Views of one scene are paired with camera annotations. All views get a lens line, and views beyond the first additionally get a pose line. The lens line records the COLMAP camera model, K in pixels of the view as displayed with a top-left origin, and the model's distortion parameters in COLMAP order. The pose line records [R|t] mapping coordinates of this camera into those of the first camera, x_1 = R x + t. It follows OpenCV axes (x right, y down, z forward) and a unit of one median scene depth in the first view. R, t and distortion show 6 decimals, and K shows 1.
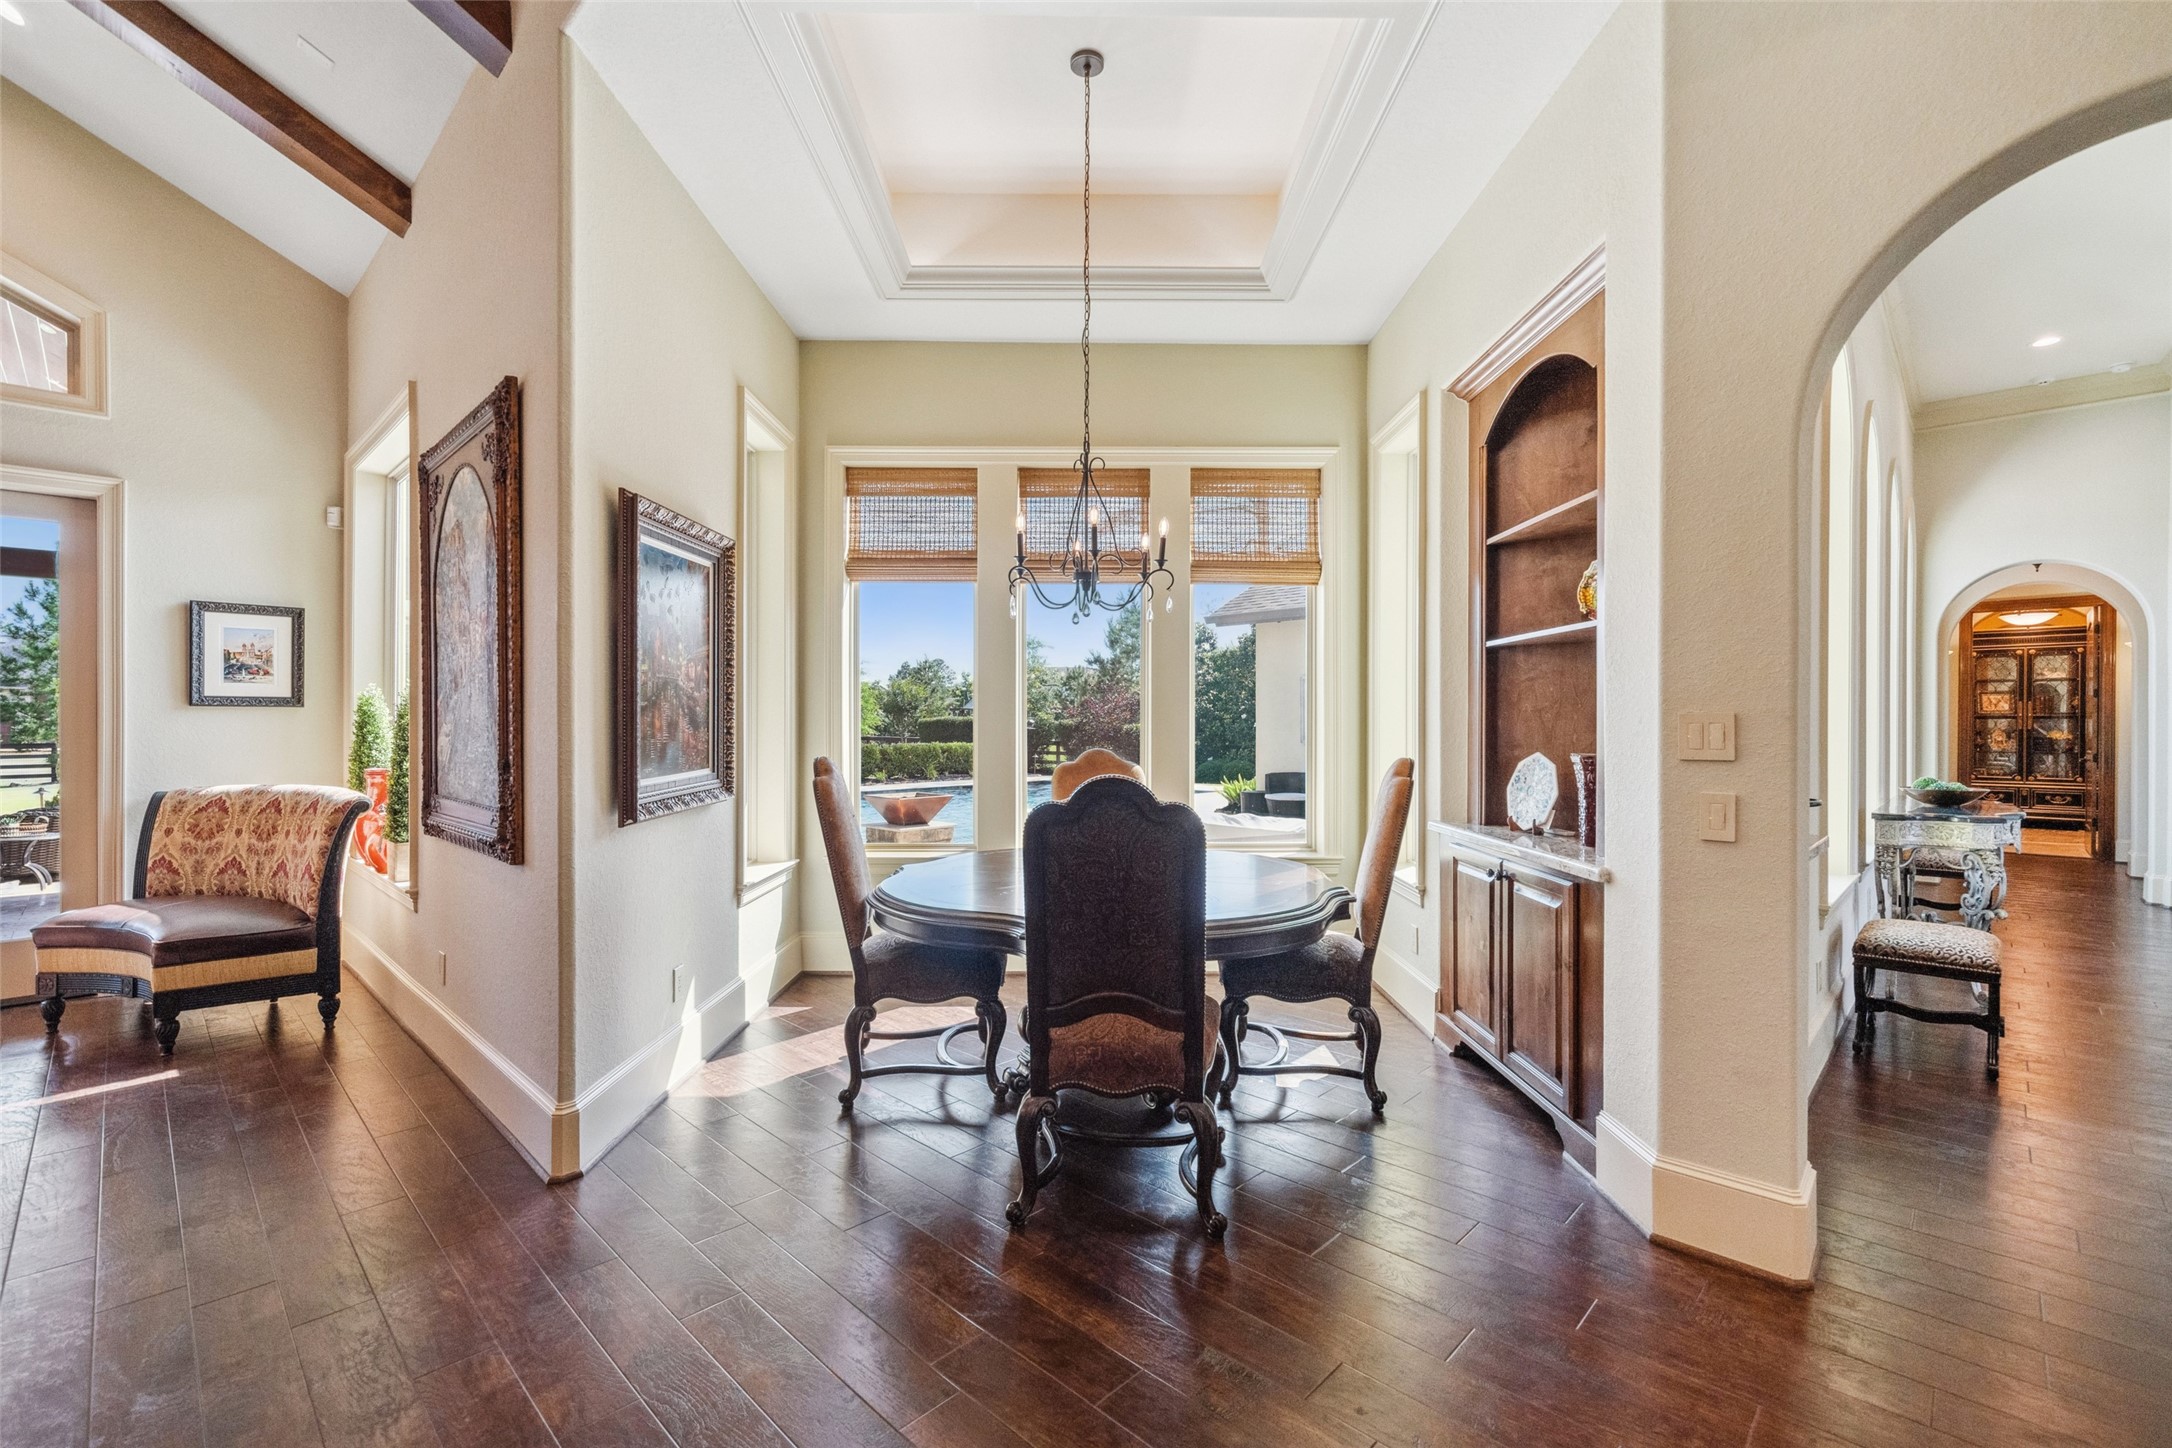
lens RADIAL K [[936.6, 0, 1086.0], [0, 936.6, 724.0], [0, 0, 1]] dist [0.000704, 0.000085]
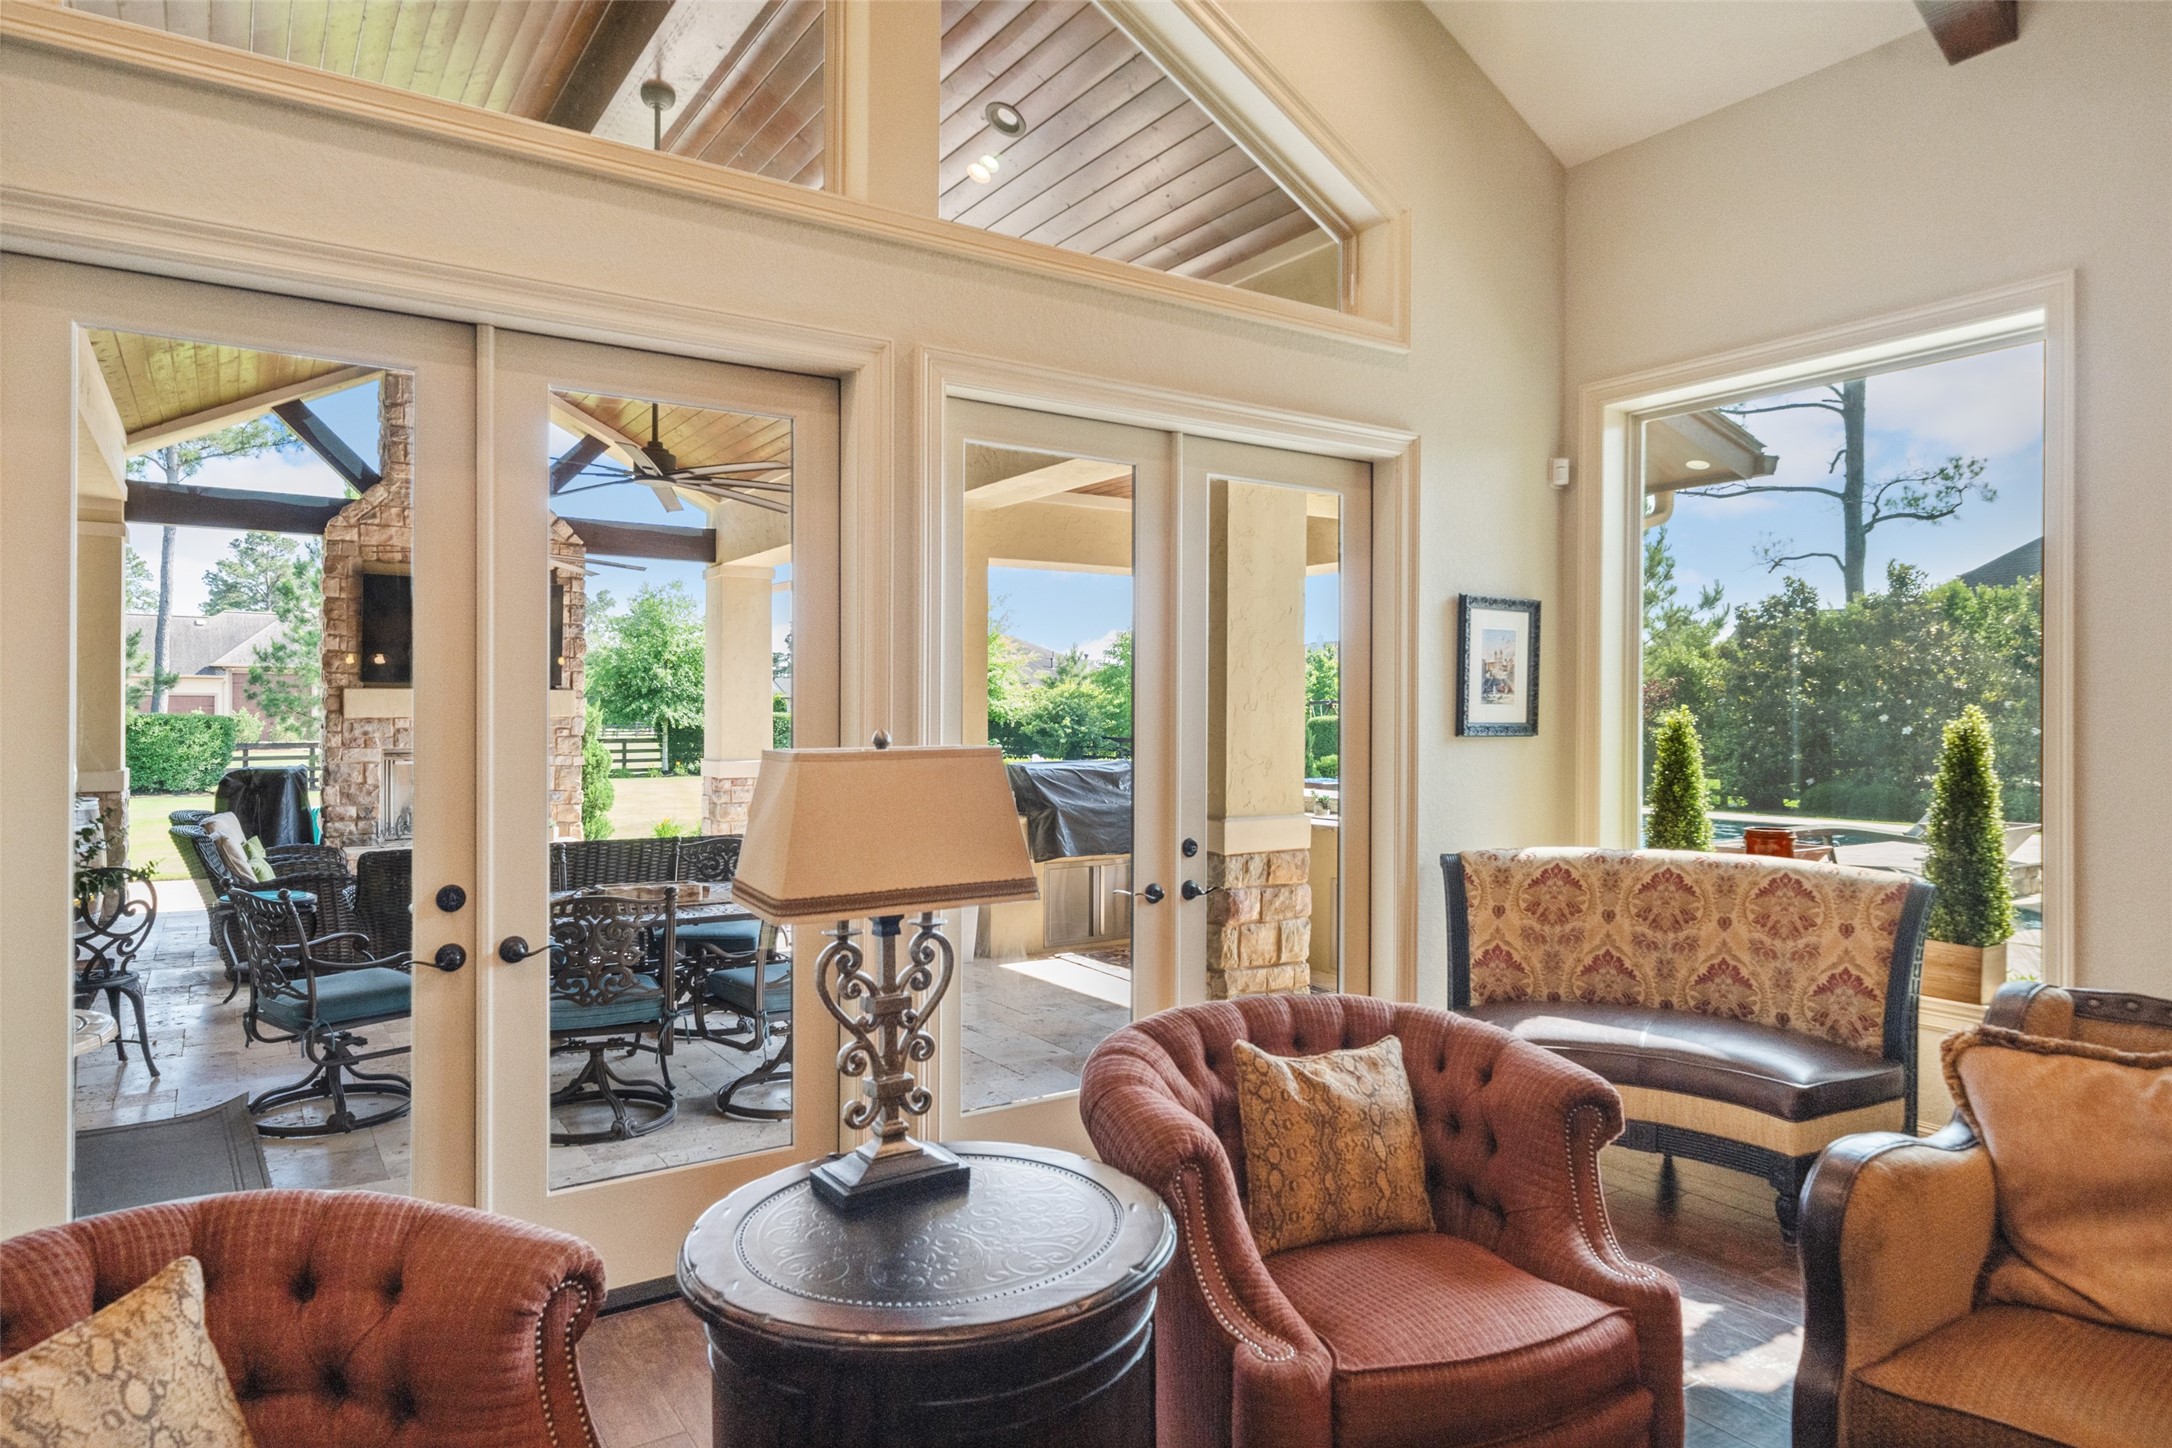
lens RADIAL K [[1298.0, 0, 1086.0], [0, 1298.0, 724.0], [0, 0, 1]] dist [-0.004592, -0.001582]
pose [[0.977140, 0.004730, -0.212546, -1.018260], [-0.003917, 0.999983, 0.004246, -0.032537], [0.212562, -0.003316, 0.977142, -0.054795]]
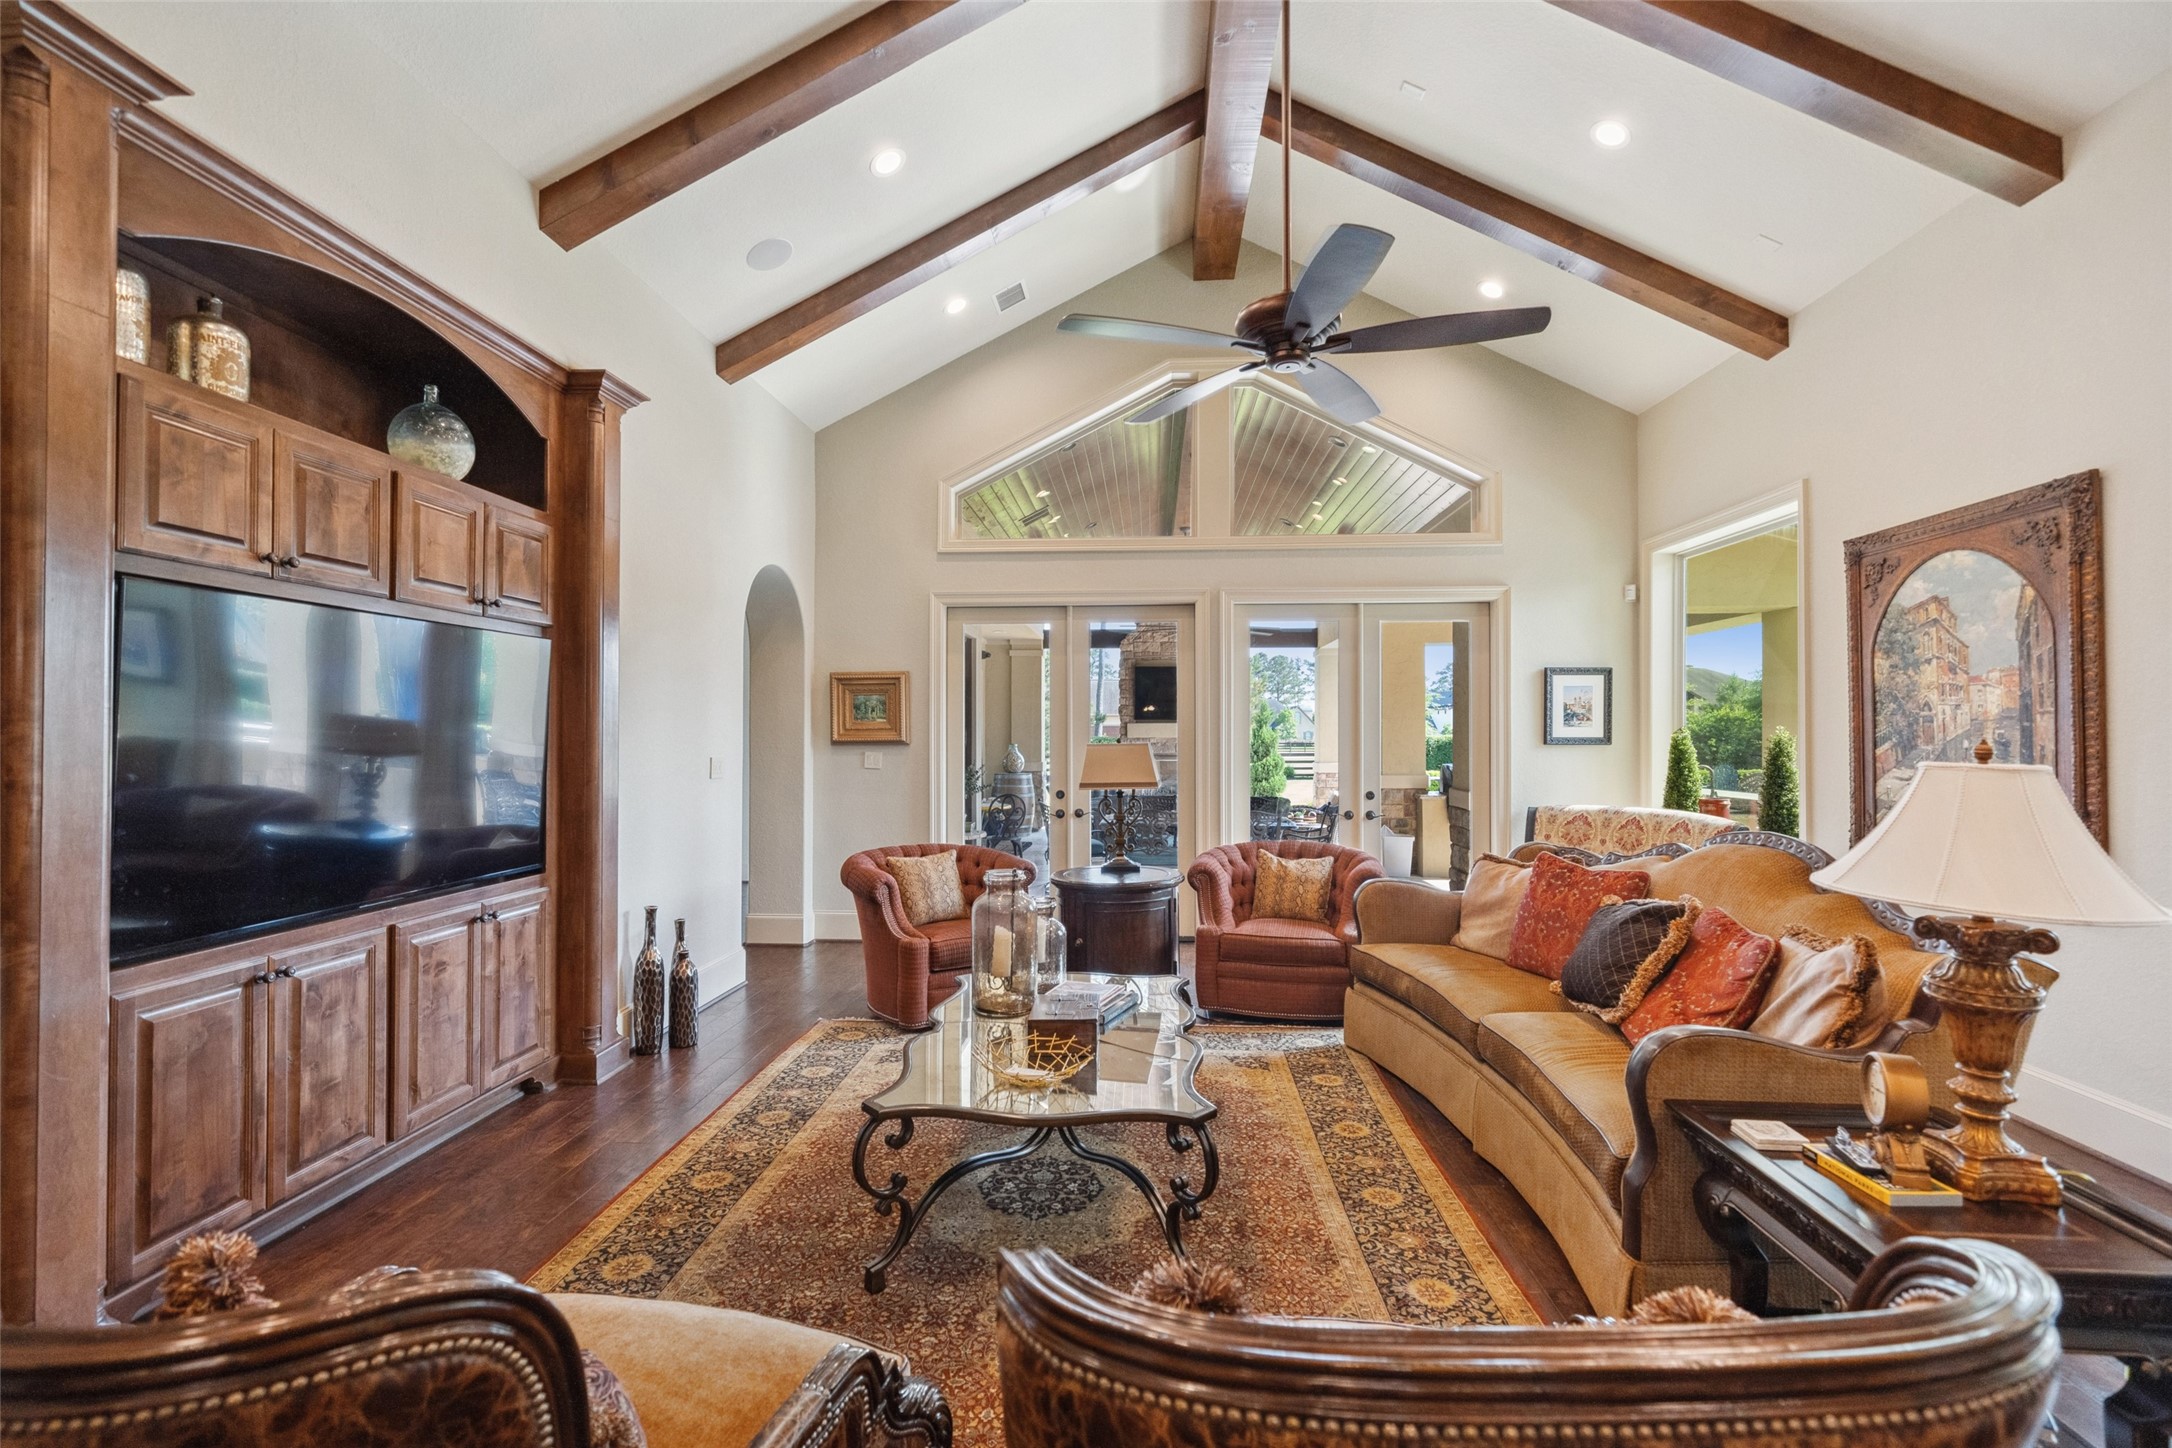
lens RADIAL K [[967.0, 0, 1086.0], [0, 967.0, 724.0], [0, 0, 1]] dist [0.000113, -0.000062]
pose [[0.645359, -0.009986, -0.763814, -0.310278], [-0.001880, 0.999891, -0.014661, -0.027461], [0.763877, 0.010898, 0.645270, -0.414220]]
